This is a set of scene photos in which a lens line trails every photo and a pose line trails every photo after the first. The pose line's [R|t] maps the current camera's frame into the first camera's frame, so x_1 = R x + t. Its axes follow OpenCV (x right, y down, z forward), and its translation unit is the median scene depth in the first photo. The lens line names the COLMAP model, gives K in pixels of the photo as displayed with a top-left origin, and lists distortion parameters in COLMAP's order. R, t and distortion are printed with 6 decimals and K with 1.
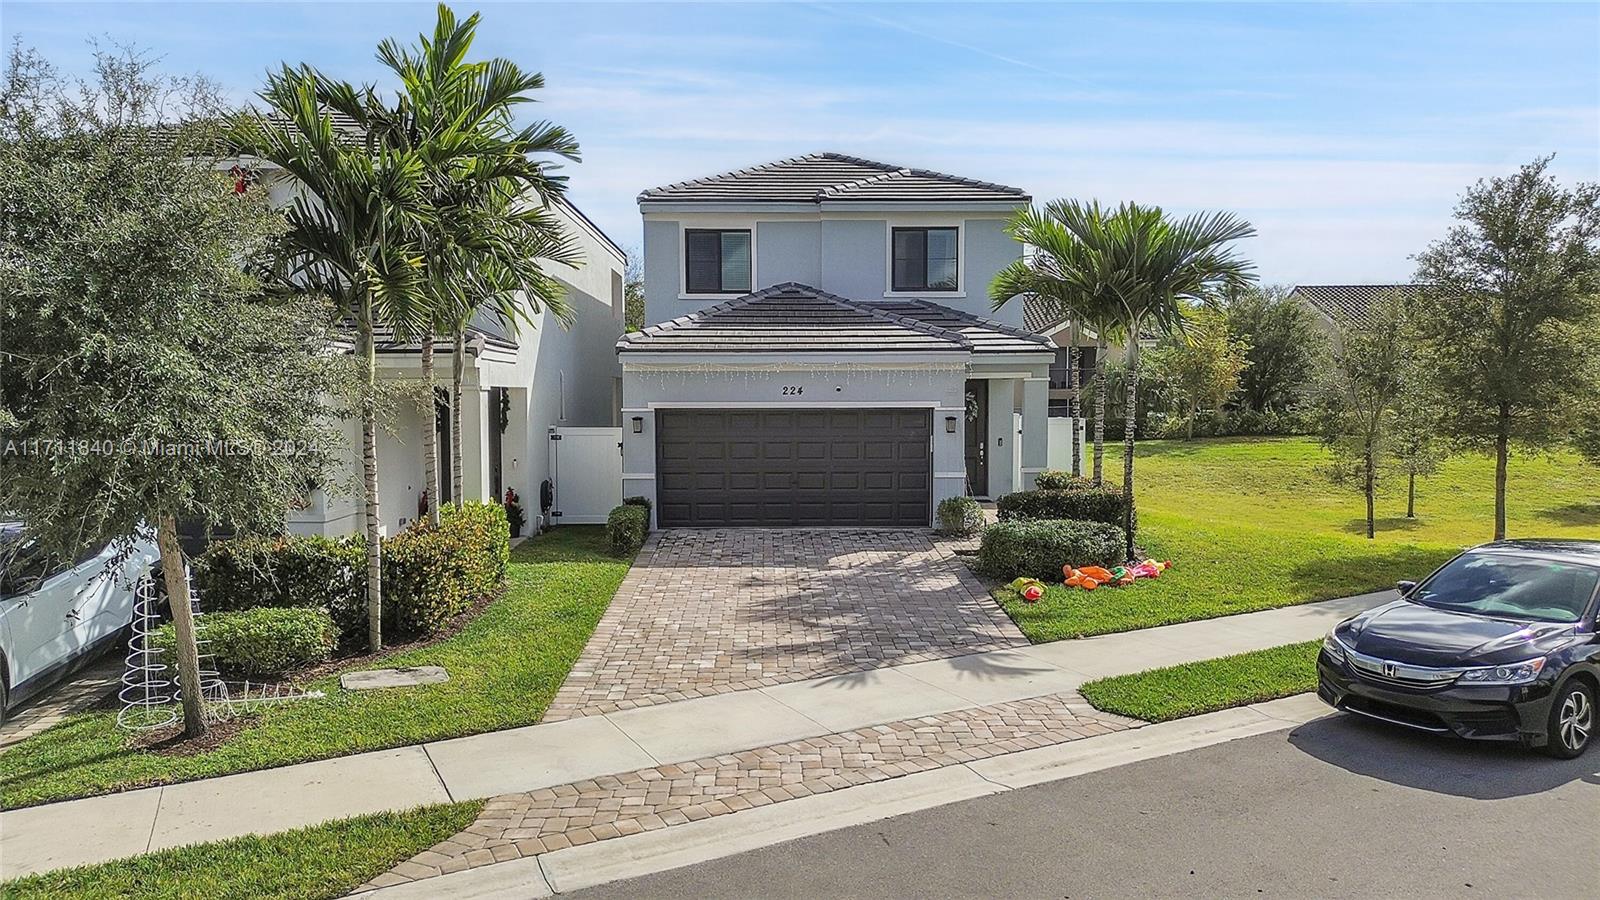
lens RADIAL K [[1137.7, 0, 792.9], [0, 1137.7, 450.8], [0, 0, 1]] dist [0.046490, -0.032223]
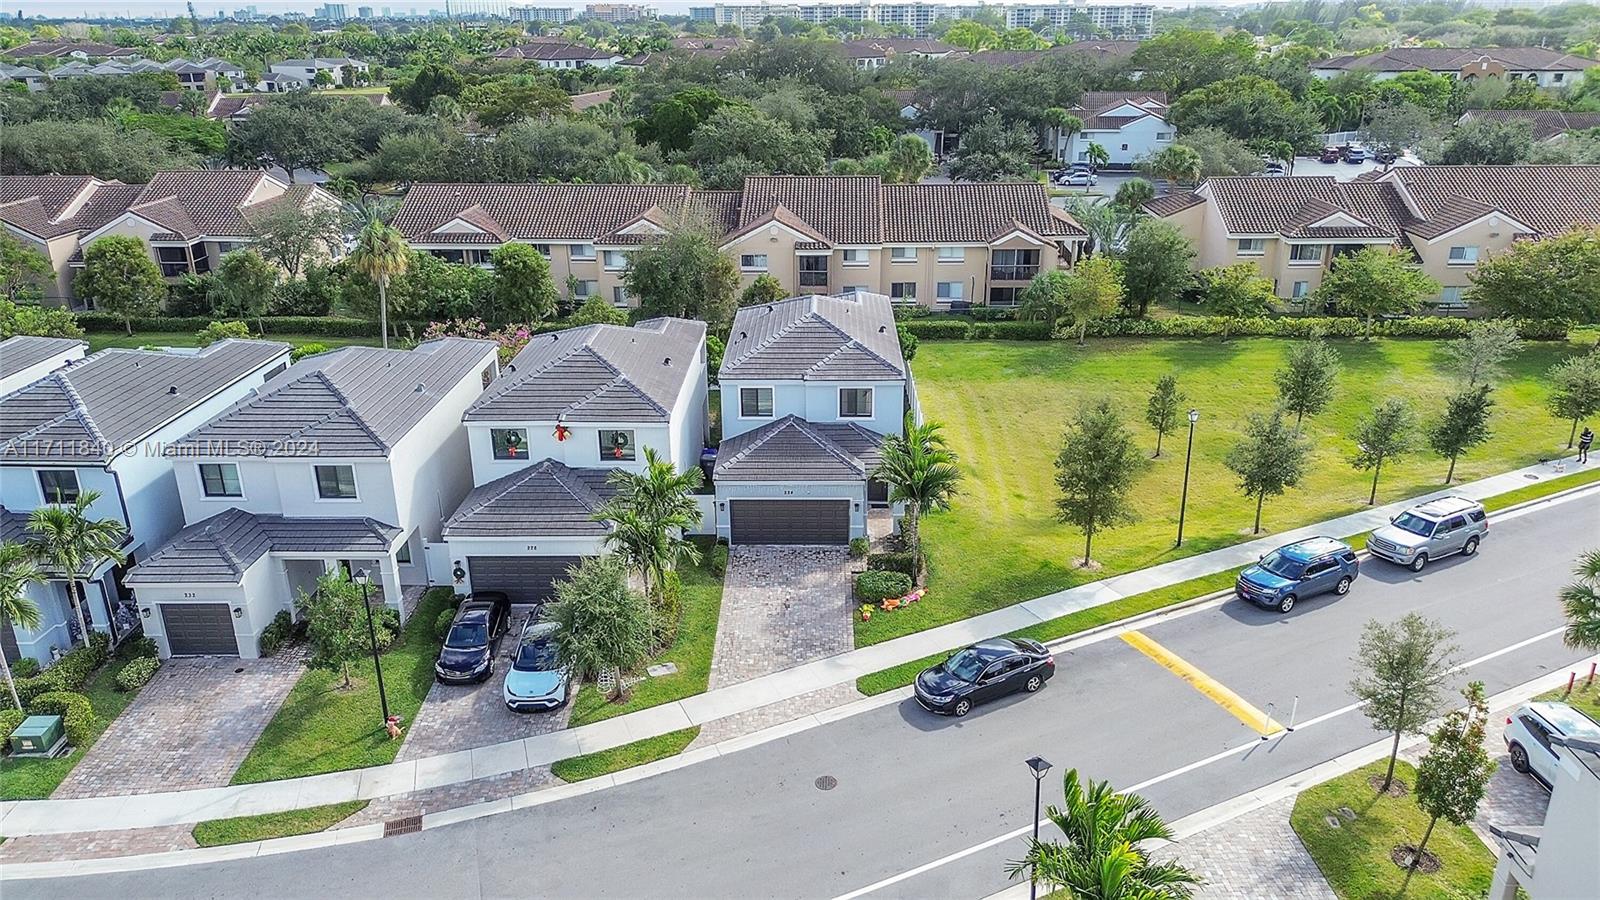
lens RADIAL K [[1137.7, 0, 803.0], [0, 1137.7, 463.0], [0, 0, 1]] dist [0.046490, -0.032223]
pose [[0.999131, 0.006948, -0.041089, 0.125224], [0.006594, 0.947219, 0.320518, -0.861943], [0.041147, -0.320511, 0.946351, -1.178965]]
